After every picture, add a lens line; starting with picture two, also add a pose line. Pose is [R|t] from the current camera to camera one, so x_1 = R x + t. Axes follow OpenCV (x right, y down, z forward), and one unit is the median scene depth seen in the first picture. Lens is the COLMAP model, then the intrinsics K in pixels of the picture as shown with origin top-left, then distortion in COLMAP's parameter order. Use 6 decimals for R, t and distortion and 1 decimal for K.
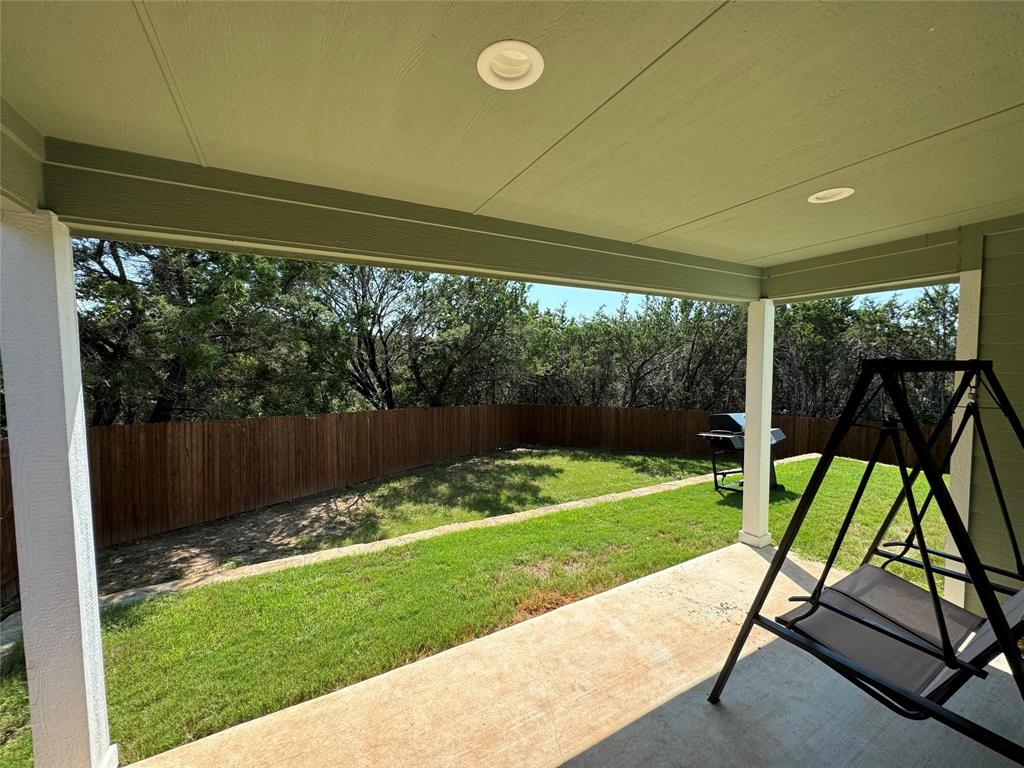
lens RADIAL K [[410.9, 0, 511.0], [0, 410.9, 383.4], [0, 0, 1]] dist [-0.000447, -0.000020]
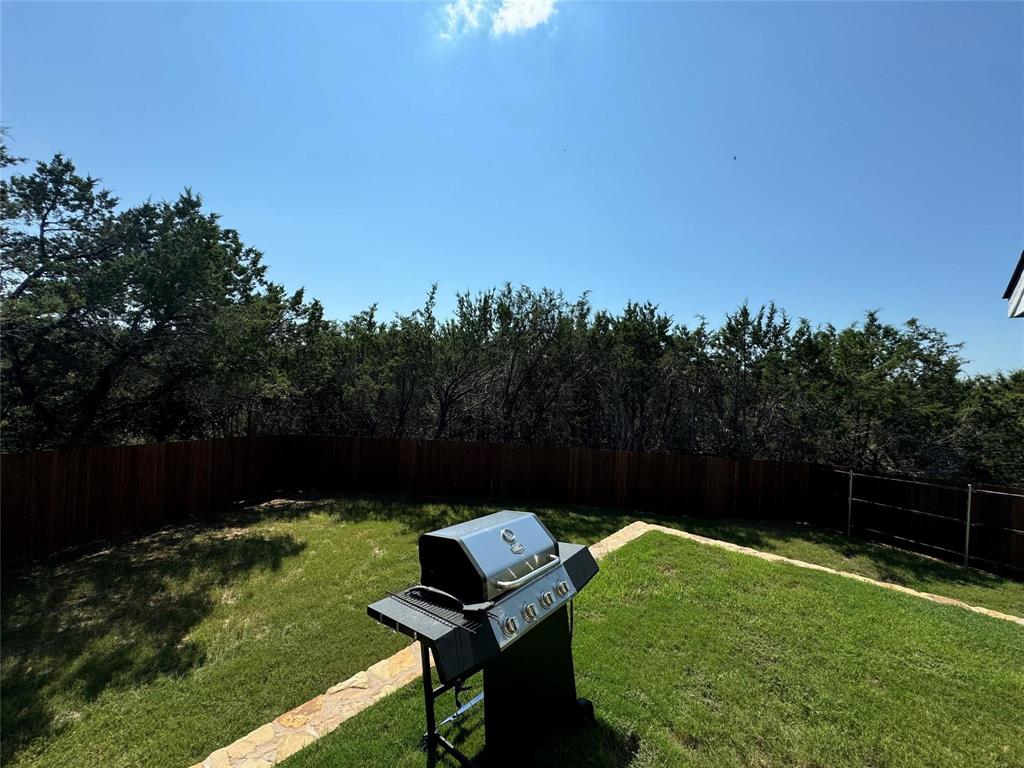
lens RADIAL K [[410.9, 0, 513.0], [0, 410.9, 382.8], [0, 0, 1]] dist [-0.000447, -0.000020]
pose [[0.935778, 0.036206, 0.350726, 0.173936], [-0.021476, 0.998720, -0.045798, -0.018851], [-0.351935, 0.035325, 0.935357, 0.249453]]
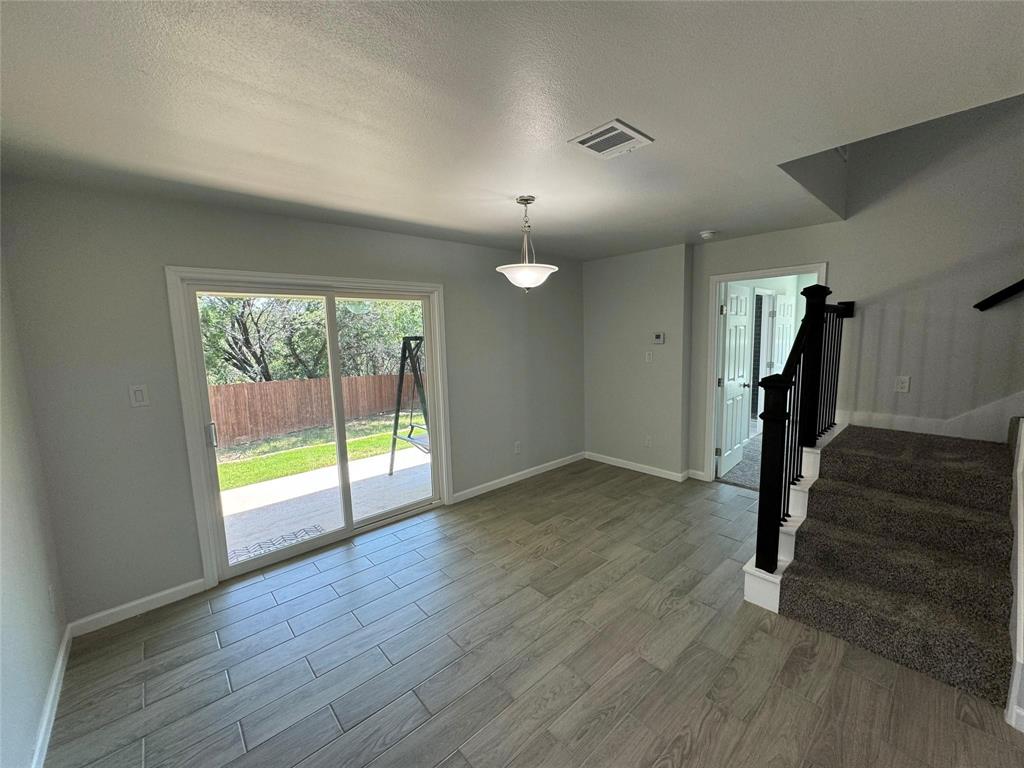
lens RADIAL K [[410.9, 0, 512.6], [0, 410.9, 386.4], [0, 0, 1]] dist [-0.000447, -0.000020]
pose [[0.974141, -0.050340, 0.220264, 0.096686], [0.034364, 0.996533, 0.075773, 0.010650], [-0.223314, -0.066244, 0.972493, -0.216003]]
